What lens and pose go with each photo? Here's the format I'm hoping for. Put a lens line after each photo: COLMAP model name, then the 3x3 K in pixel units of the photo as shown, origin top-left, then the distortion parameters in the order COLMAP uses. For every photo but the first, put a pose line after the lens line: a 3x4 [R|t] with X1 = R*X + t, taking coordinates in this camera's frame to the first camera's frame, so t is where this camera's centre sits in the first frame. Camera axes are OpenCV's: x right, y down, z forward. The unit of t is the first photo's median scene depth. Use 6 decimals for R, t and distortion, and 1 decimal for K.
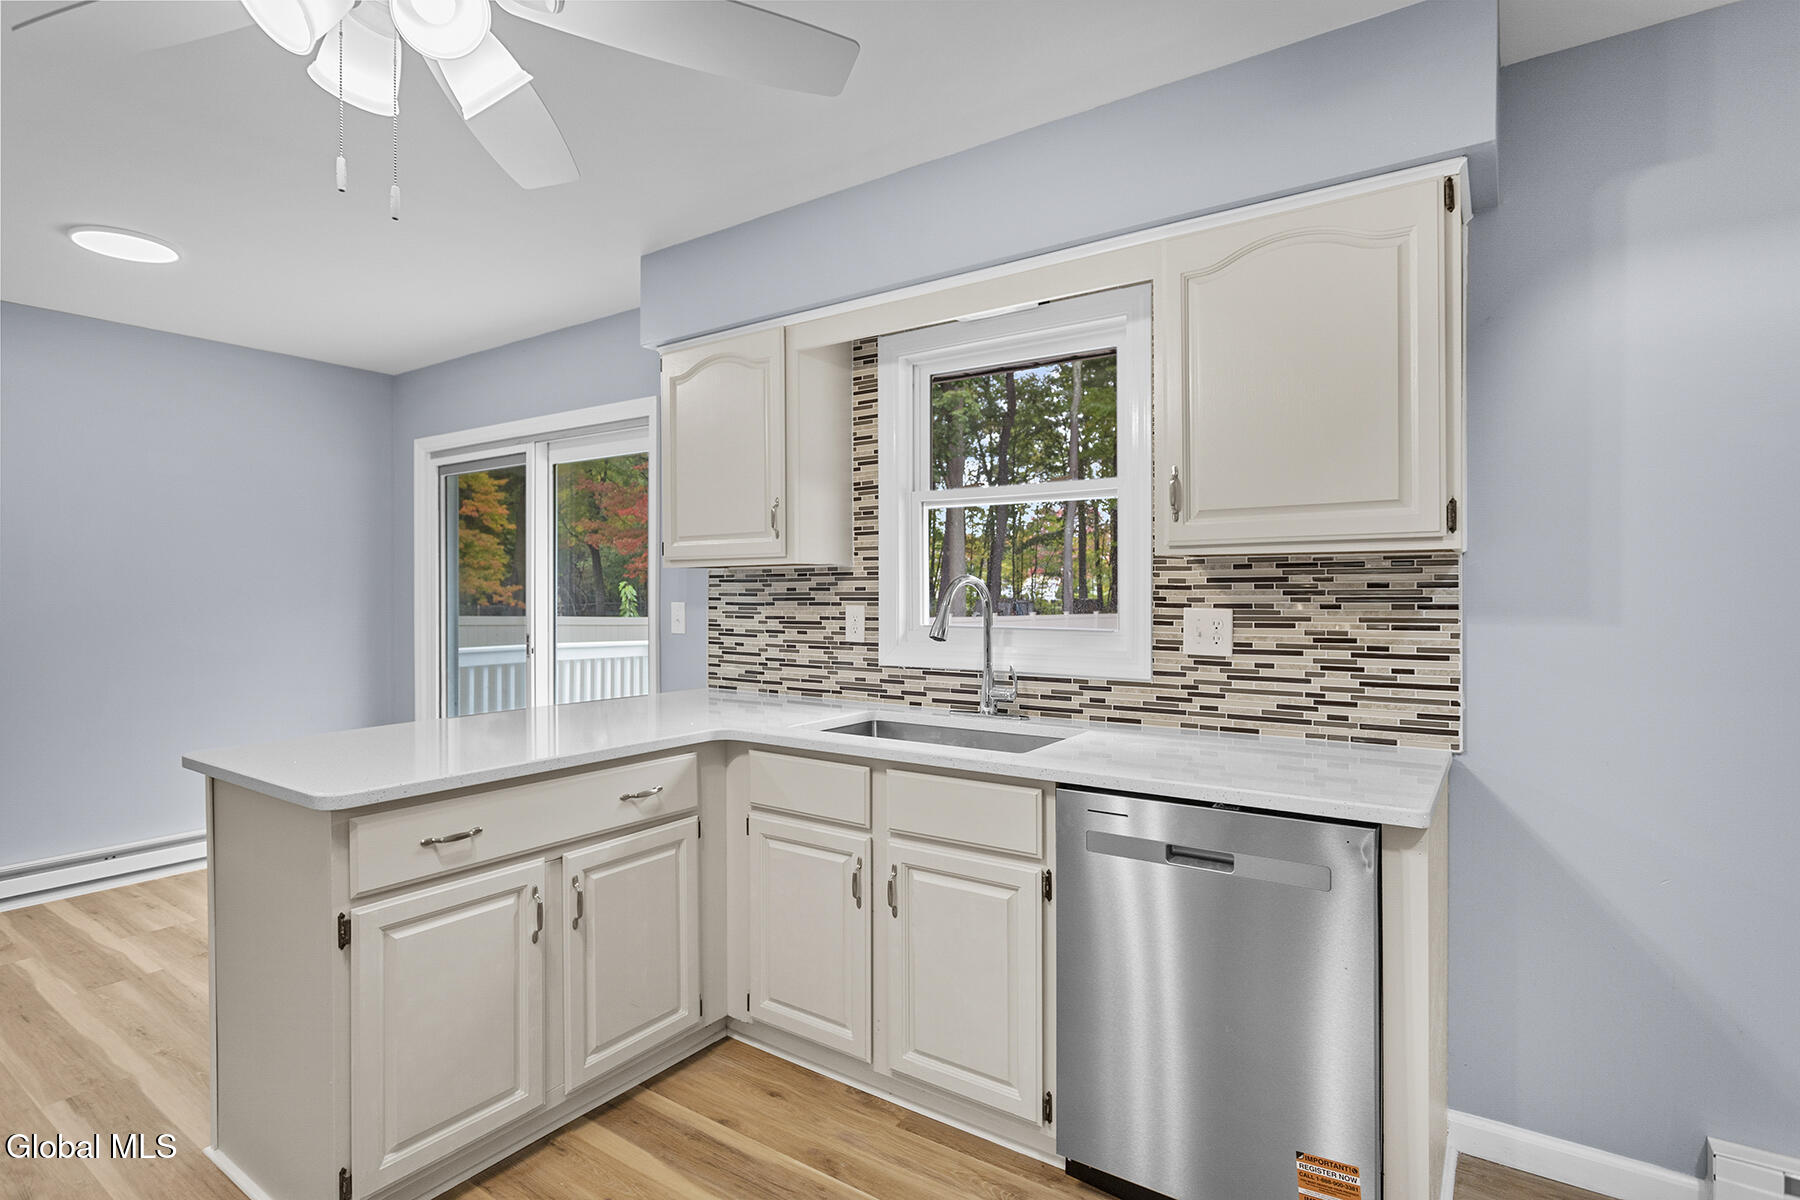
lens RADIAL K [[876.2, 0, 893.2], [0, 876.2, 606.1], [0, 0, 1]] dist [0.001419, 0.000247]
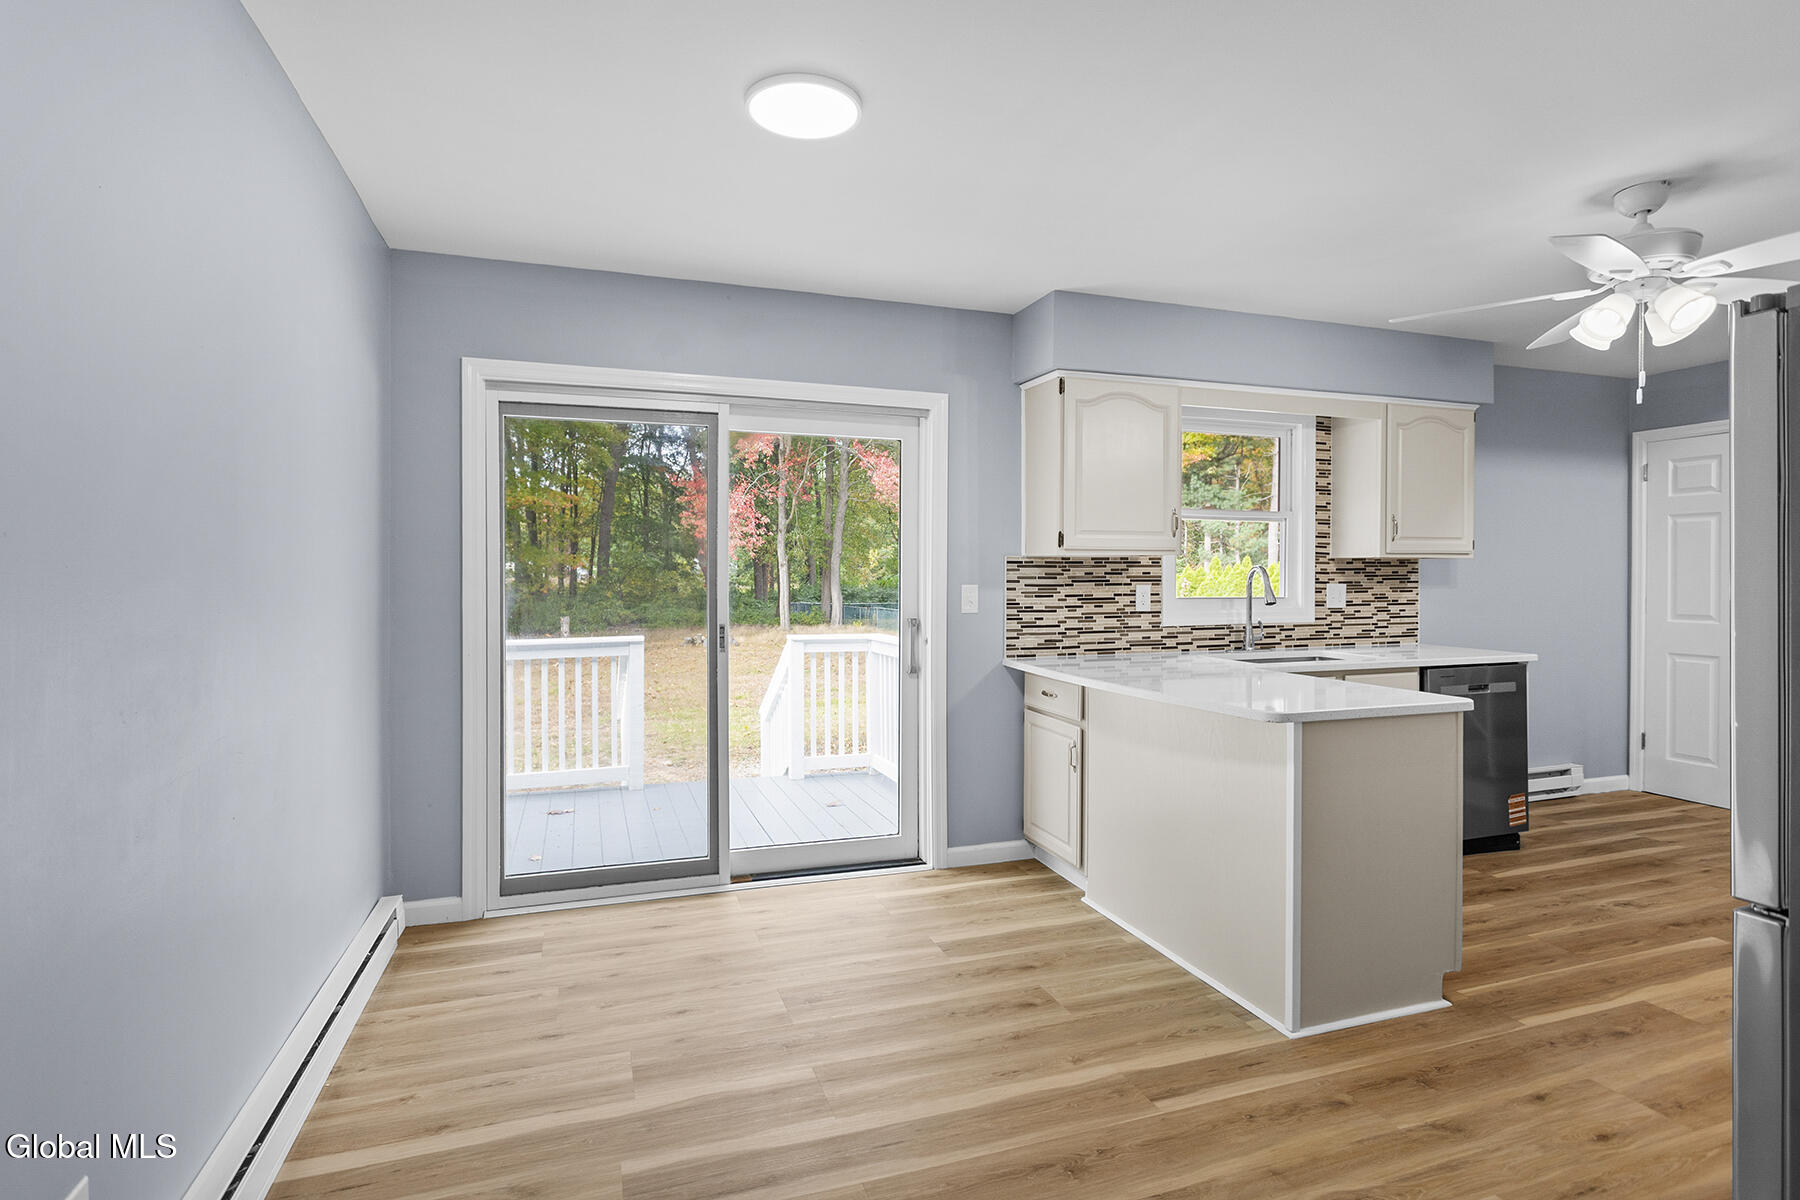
lens RADIAL K [[876.2, 0, 881.1], [0, 876.2, 591.5], [0, 0, 1]] dist [0.001419, 0.000247]
pose [[0.598397, -0.007139, 0.801168, -1.427020], [0.017216, 0.999844, -0.003949, 0.007821], [-0.801015, 0.016156, 0.598426, 0.502670]]
